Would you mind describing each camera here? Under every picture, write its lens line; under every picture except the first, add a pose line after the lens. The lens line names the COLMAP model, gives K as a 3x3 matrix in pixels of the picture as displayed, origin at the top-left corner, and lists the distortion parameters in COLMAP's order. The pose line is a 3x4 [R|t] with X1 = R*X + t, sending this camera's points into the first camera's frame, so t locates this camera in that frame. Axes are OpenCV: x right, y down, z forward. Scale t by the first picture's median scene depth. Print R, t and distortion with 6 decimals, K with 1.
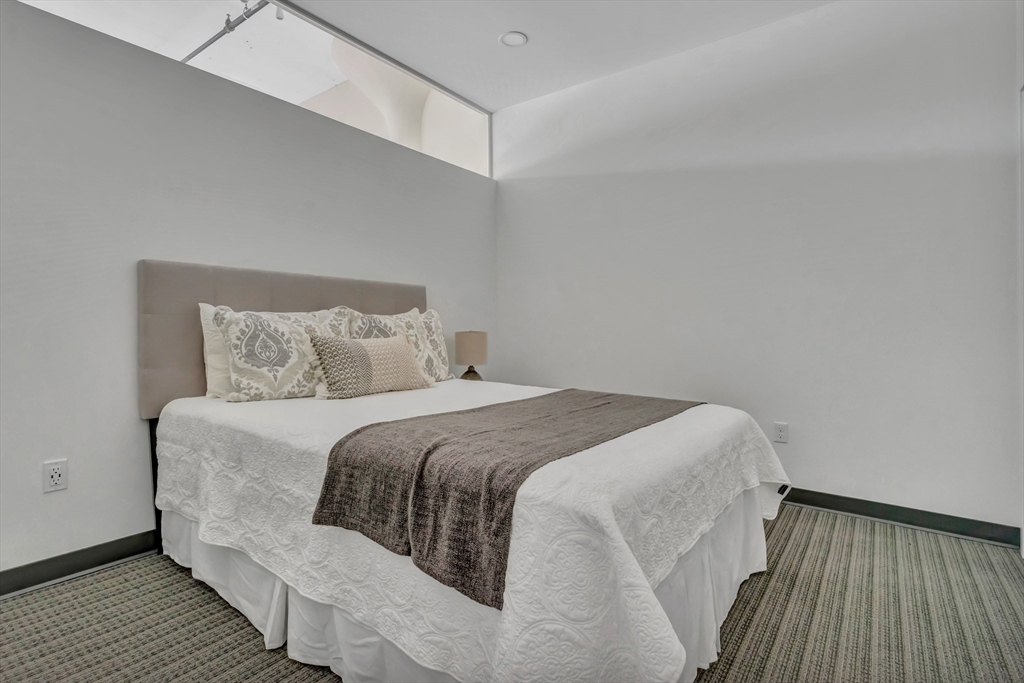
lens RADIAL K [[500.8, 0, 509.8], [0, 500.8, 340.9], [0, 0, 1]] dist [0.003888, 0.001353]
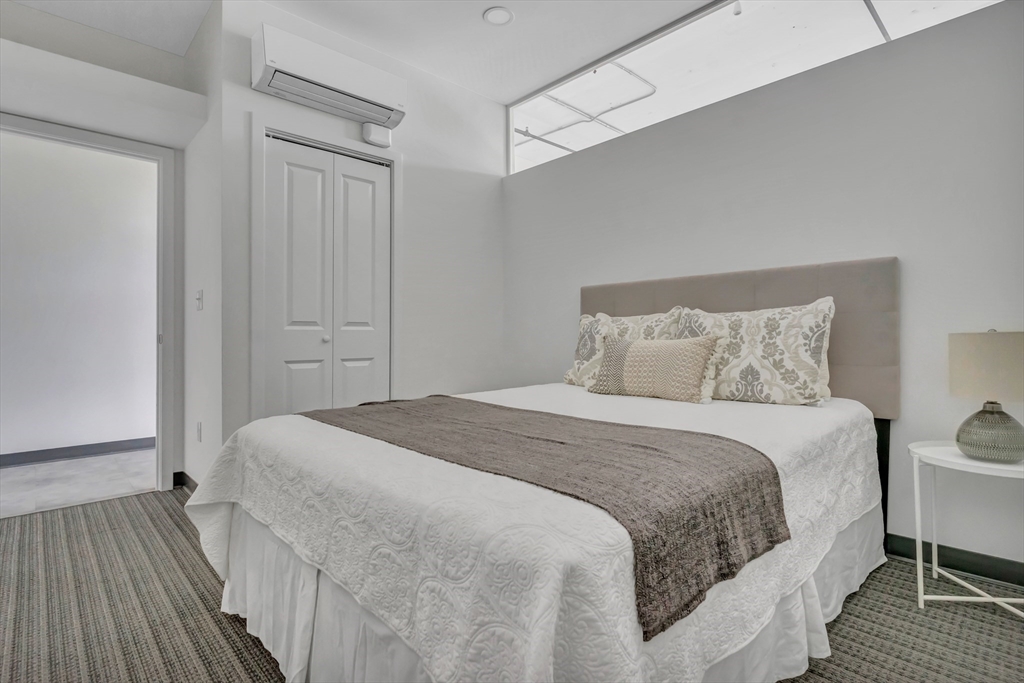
lens RADIAL K [[500.8, 0, 509.7], [0, 500.8, 335.1], [0, 0, 1]] dist [0.003888, 0.001353]
pose [[-0.171462, 0.018564, -0.985016, 0.631394], [-0.002563, 0.999811, 0.019289, -0.028413], [0.985187, 0.005832, -0.171382, 0.759639]]
